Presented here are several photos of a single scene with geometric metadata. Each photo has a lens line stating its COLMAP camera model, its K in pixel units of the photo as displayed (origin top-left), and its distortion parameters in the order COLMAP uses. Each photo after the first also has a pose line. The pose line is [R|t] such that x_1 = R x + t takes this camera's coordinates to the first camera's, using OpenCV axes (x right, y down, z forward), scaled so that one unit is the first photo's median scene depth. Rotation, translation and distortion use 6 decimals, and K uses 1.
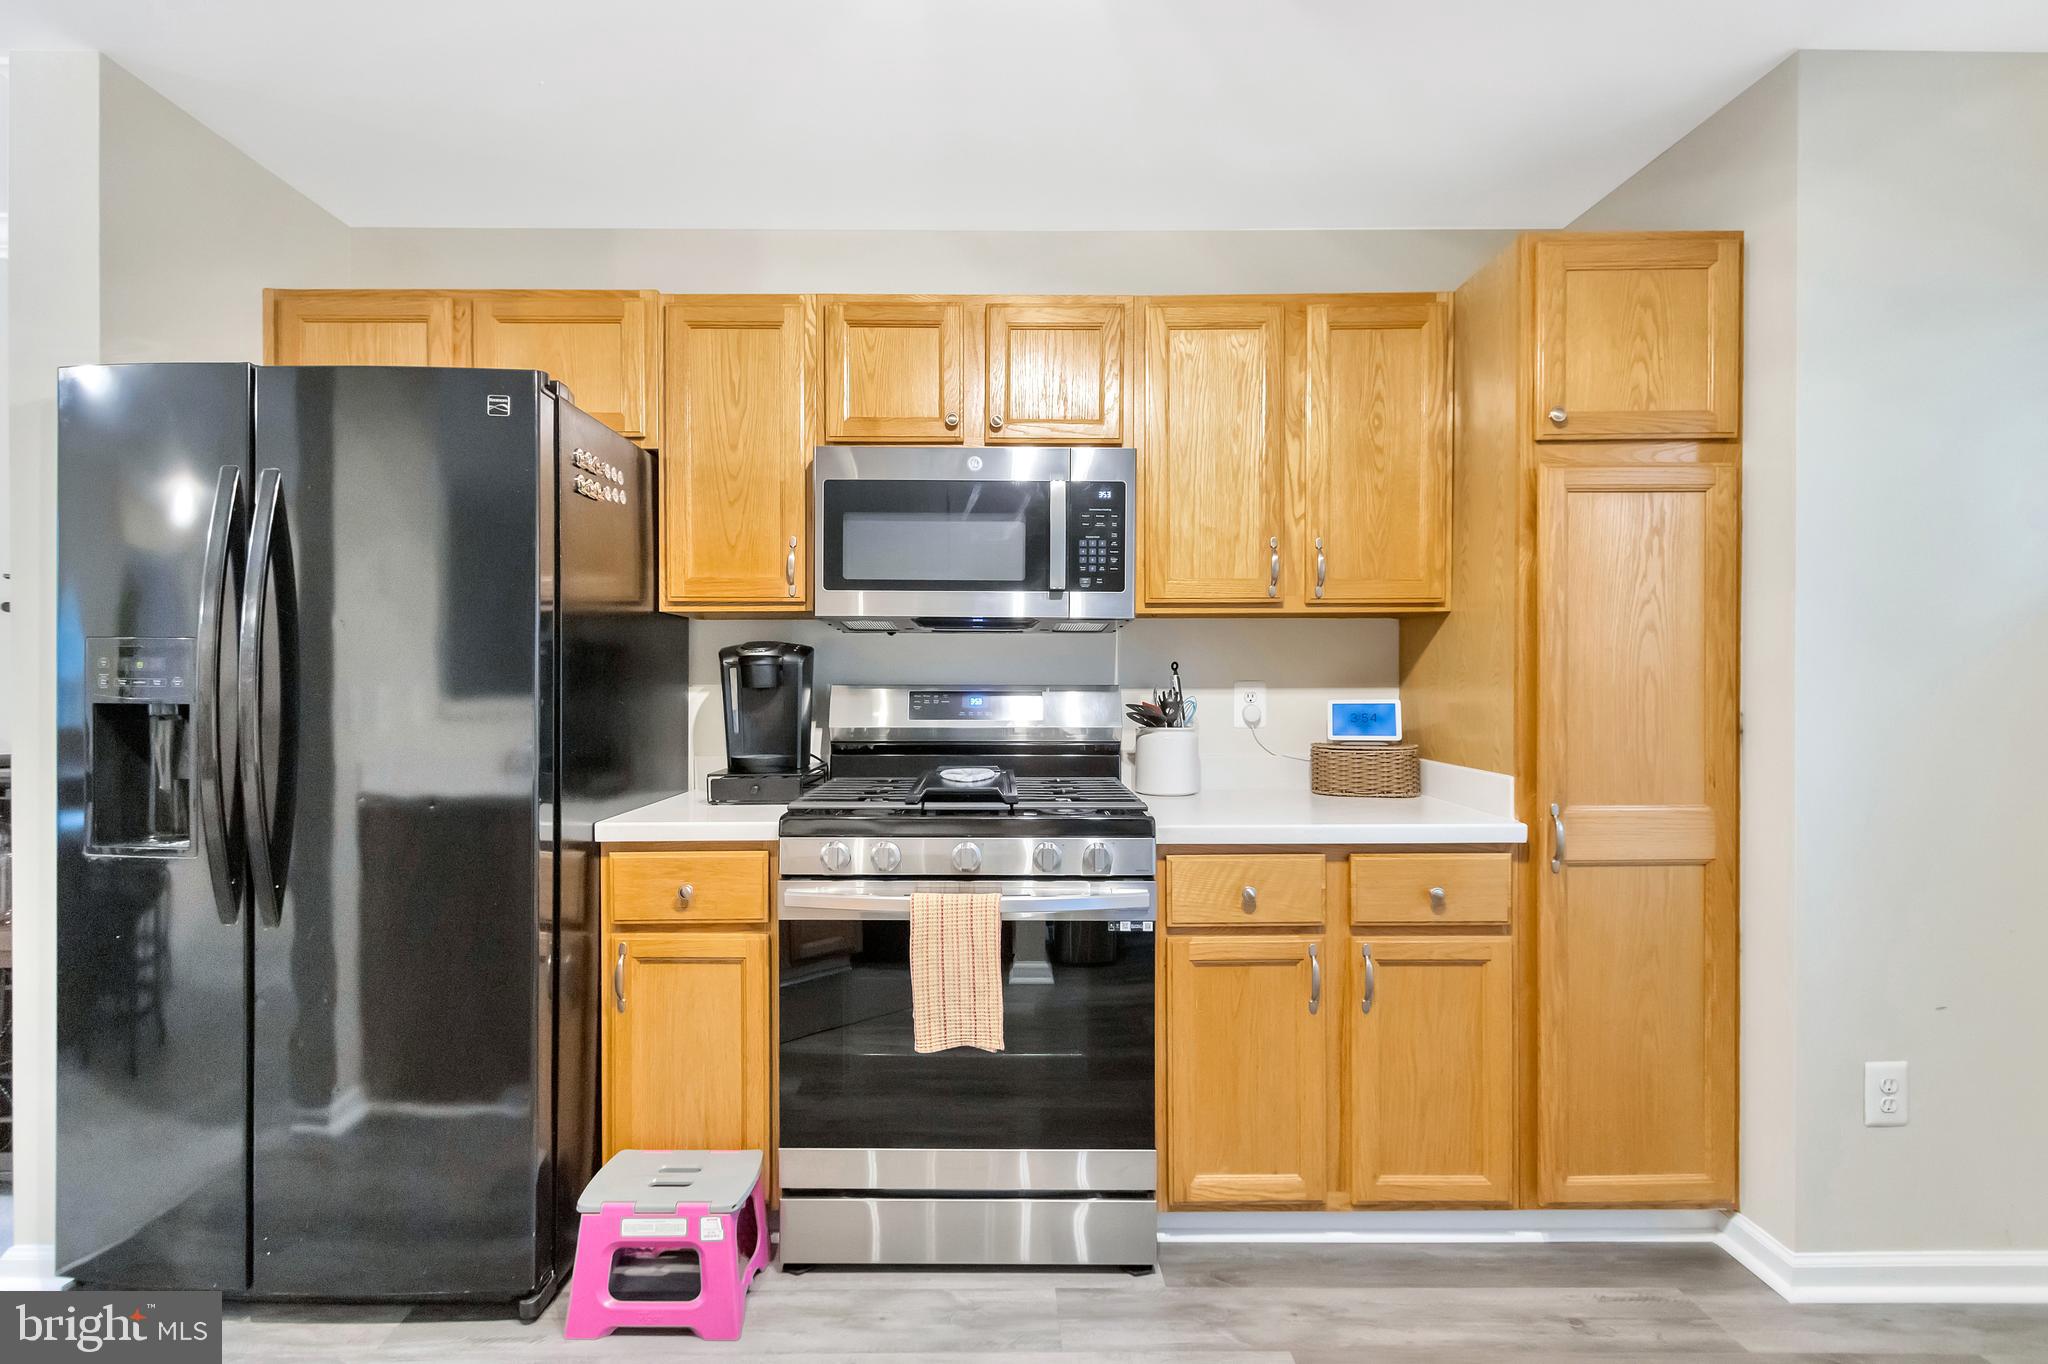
lens RADIAL K [[919.7, 0, 965.4], [0, 919.7, 693.9], [0, 0, 1]] dist [0.000554, 0.000082]
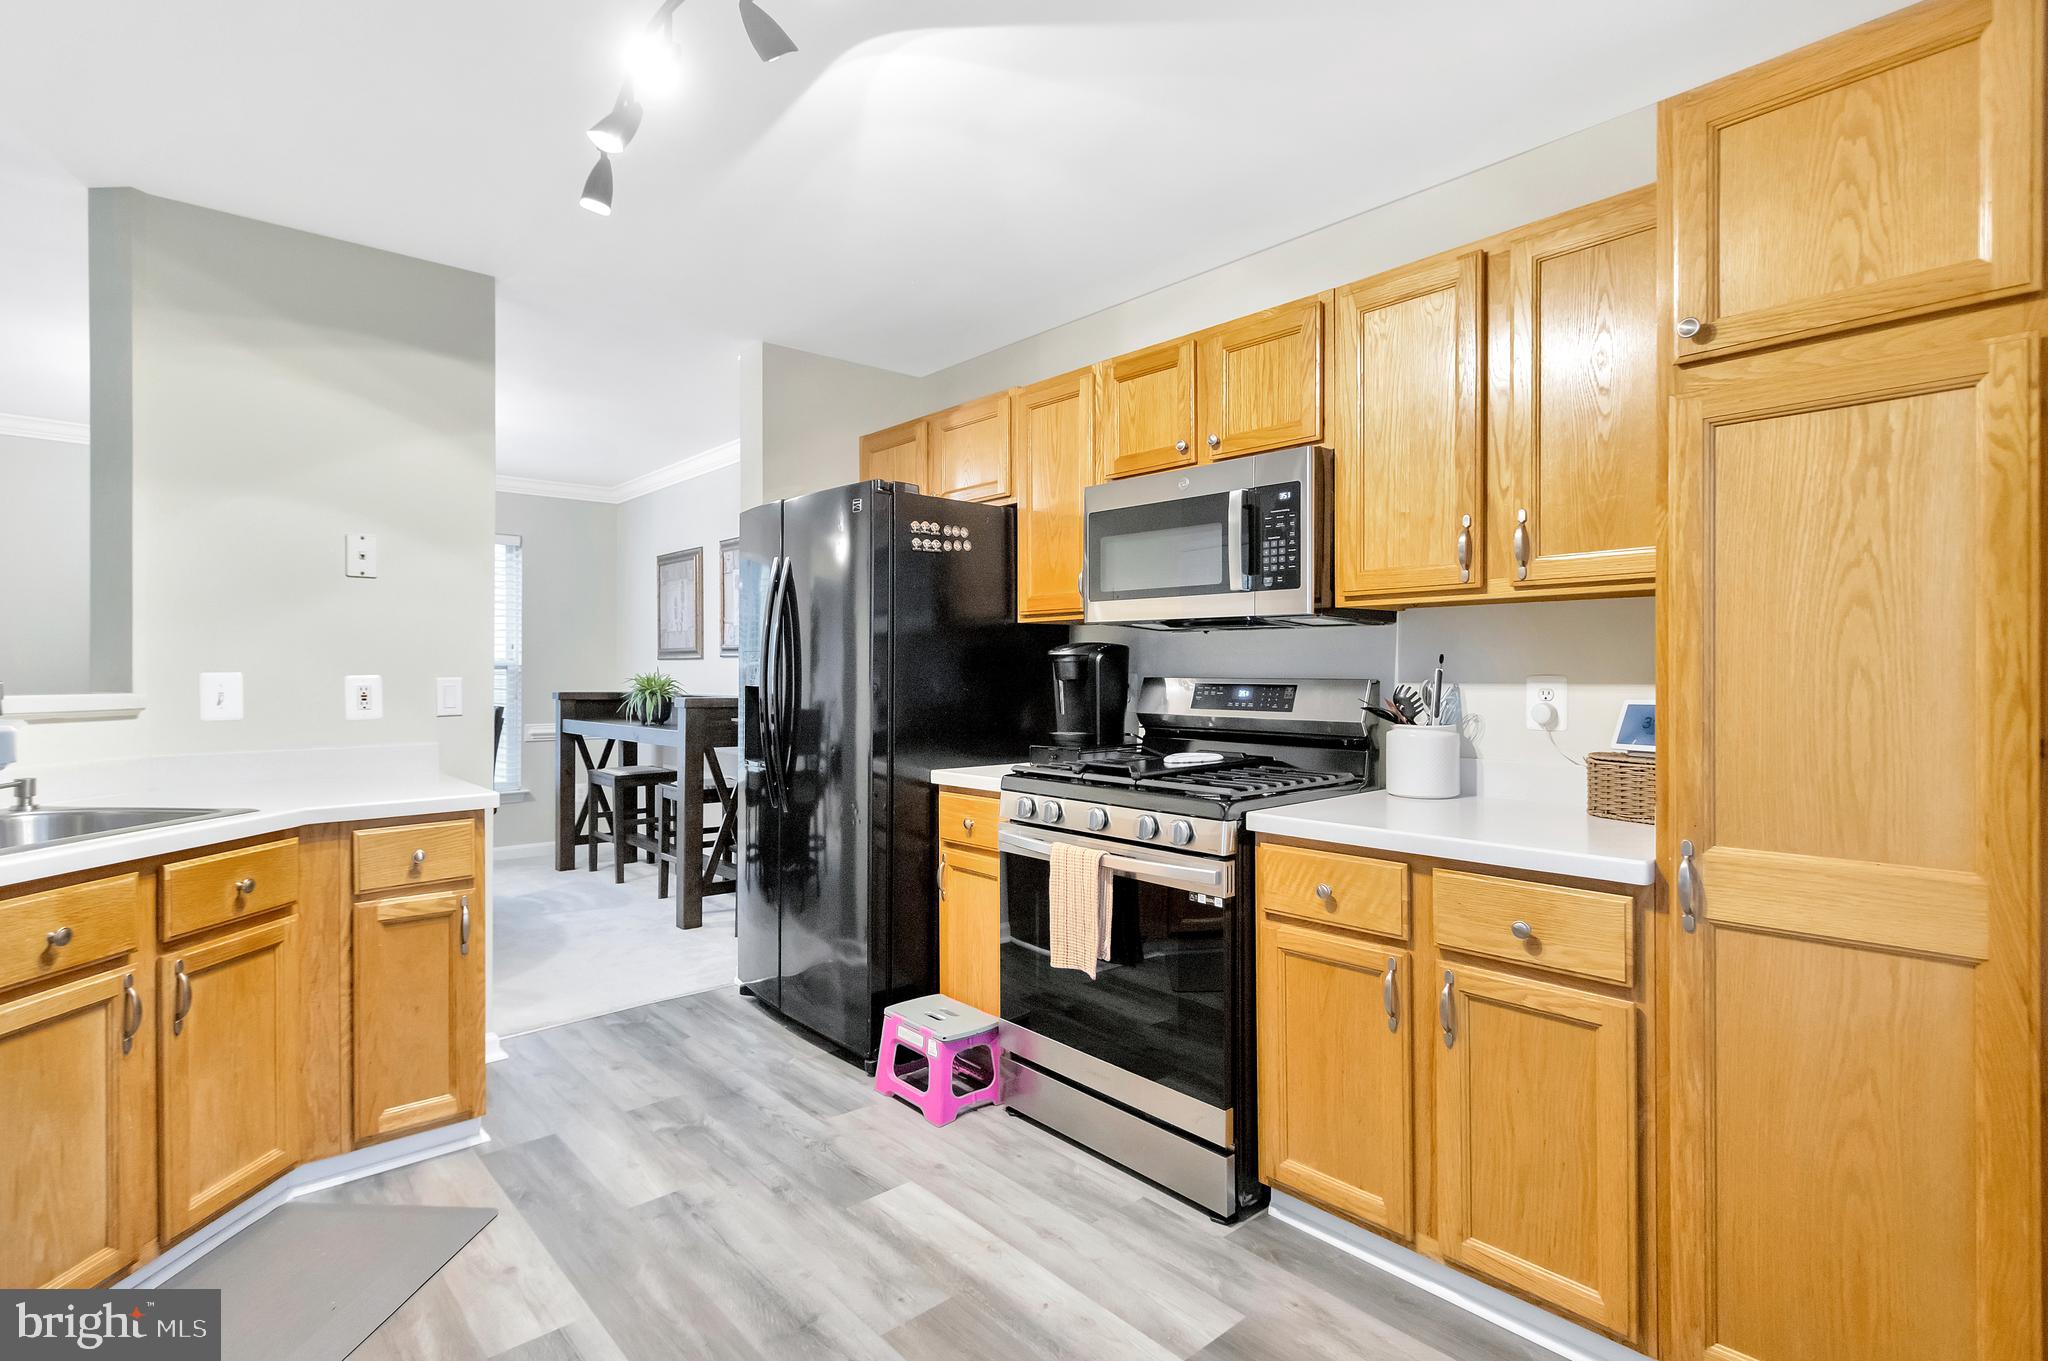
lens RADIAL K [[968.9, 0, 1024.0], [0, 968.9, 680.5], [0, 0, 1]] dist [-0.000260, -0.000338]
pose [[0.674254, 0.007715, -0.738460, 0.761286], [-0.008335, 0.999961, 0.002837, -0.009162], [0.738453, 0.004242, 0.674292, 0.048474]]
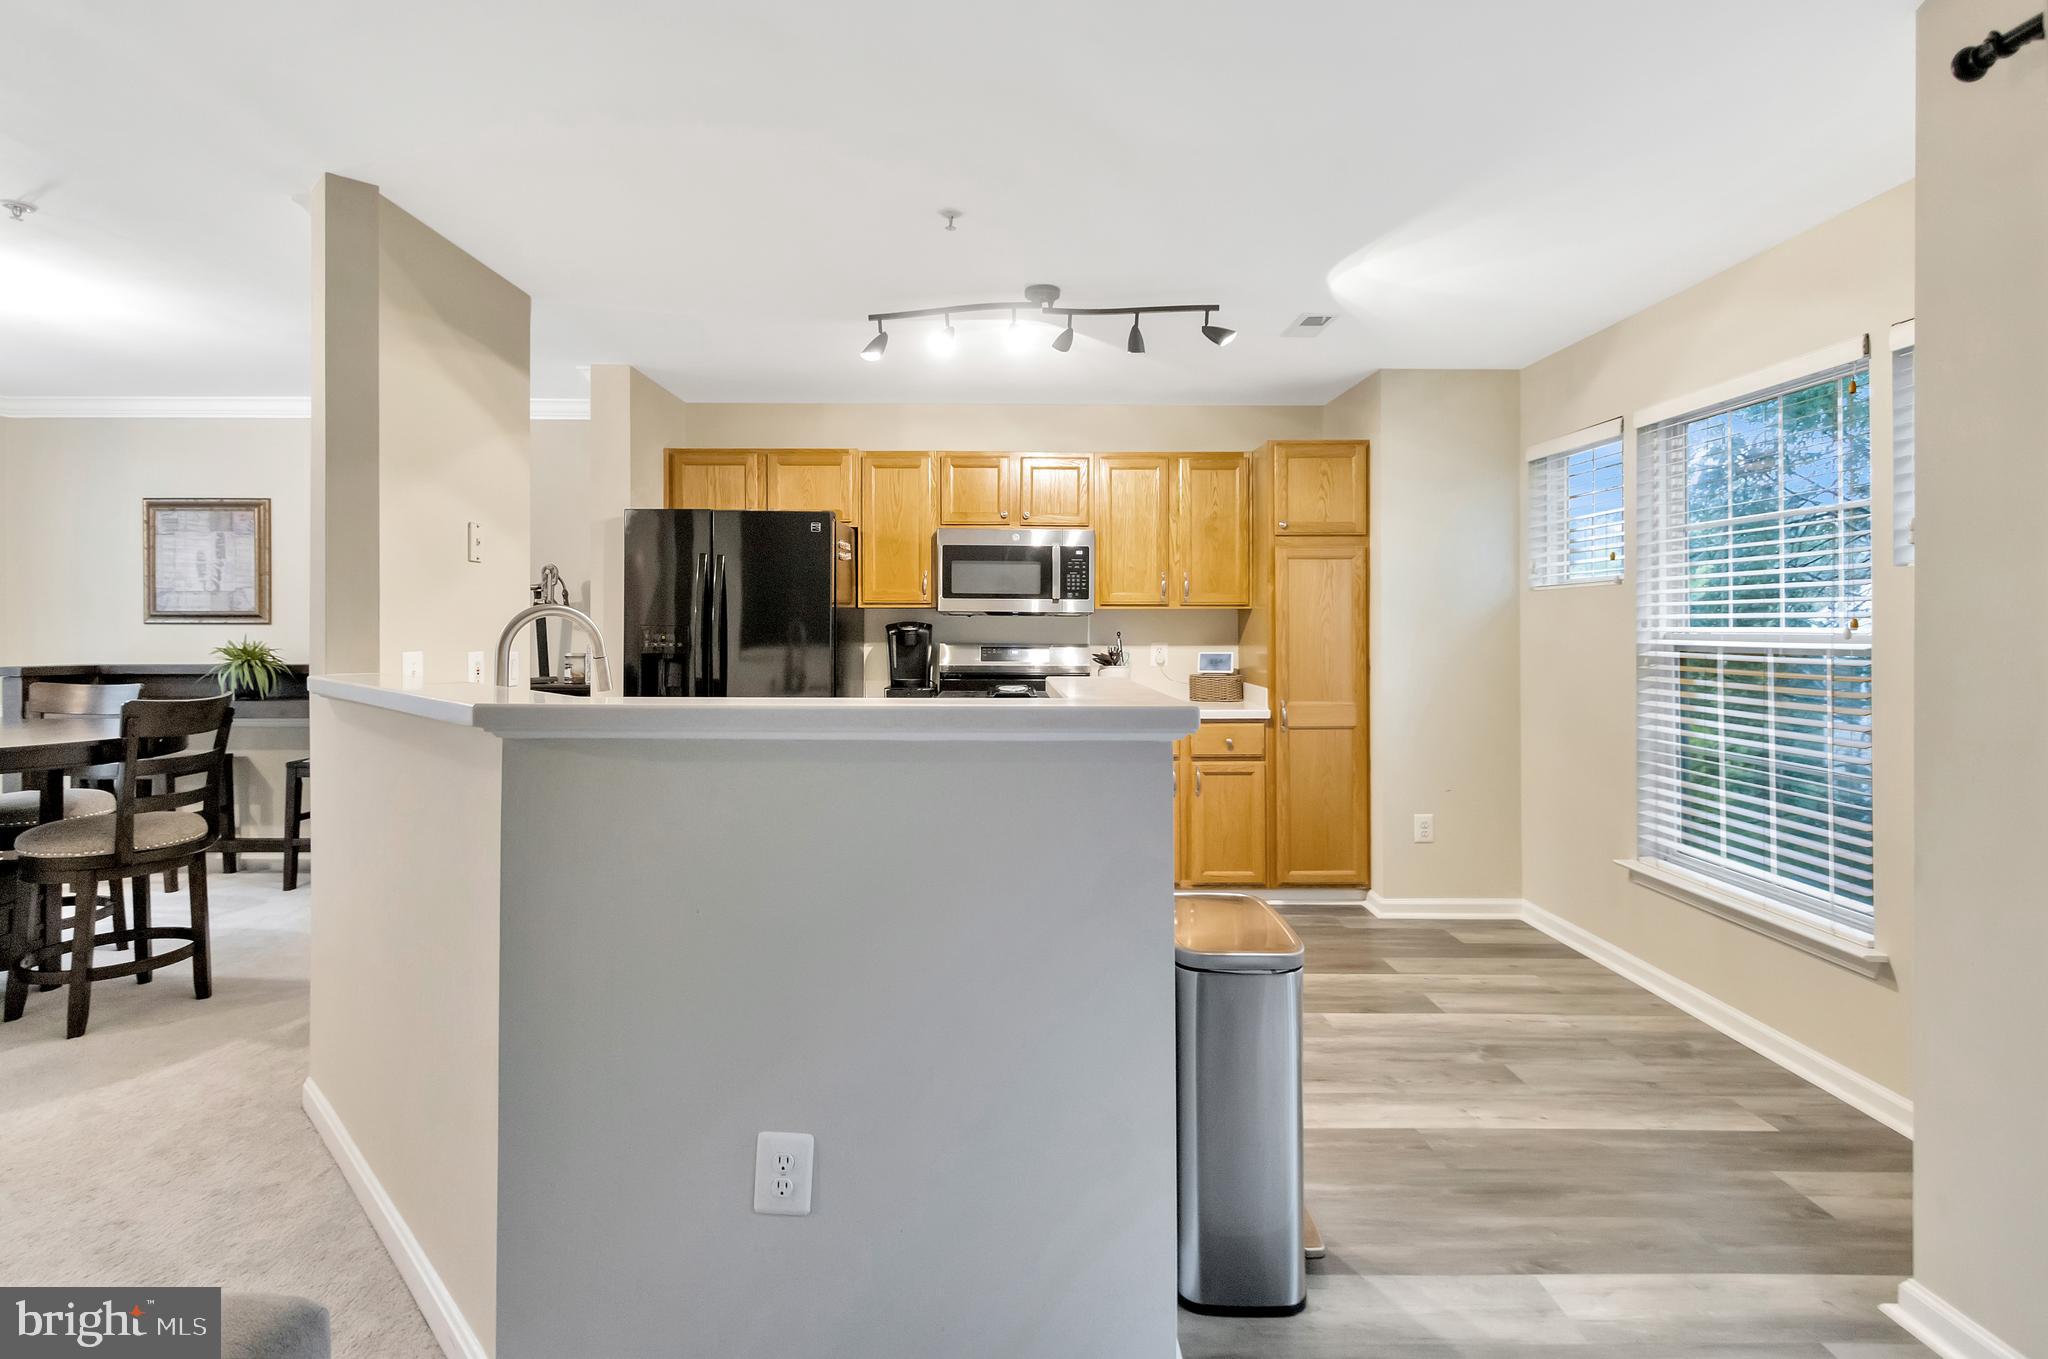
lens RADIAL K [[978.7, 0, 944.9], [0, 978.7, 626.7], [0, 0, 1]] dist [-0.000910, -0.000504]
pose [[0.999832, 0.002178, -0.018210, -0.109755], [-0.002340, 0.999958, -0.008895, -0.030151], [0.018190, 0.008936, 0.999795, -1.197925]]
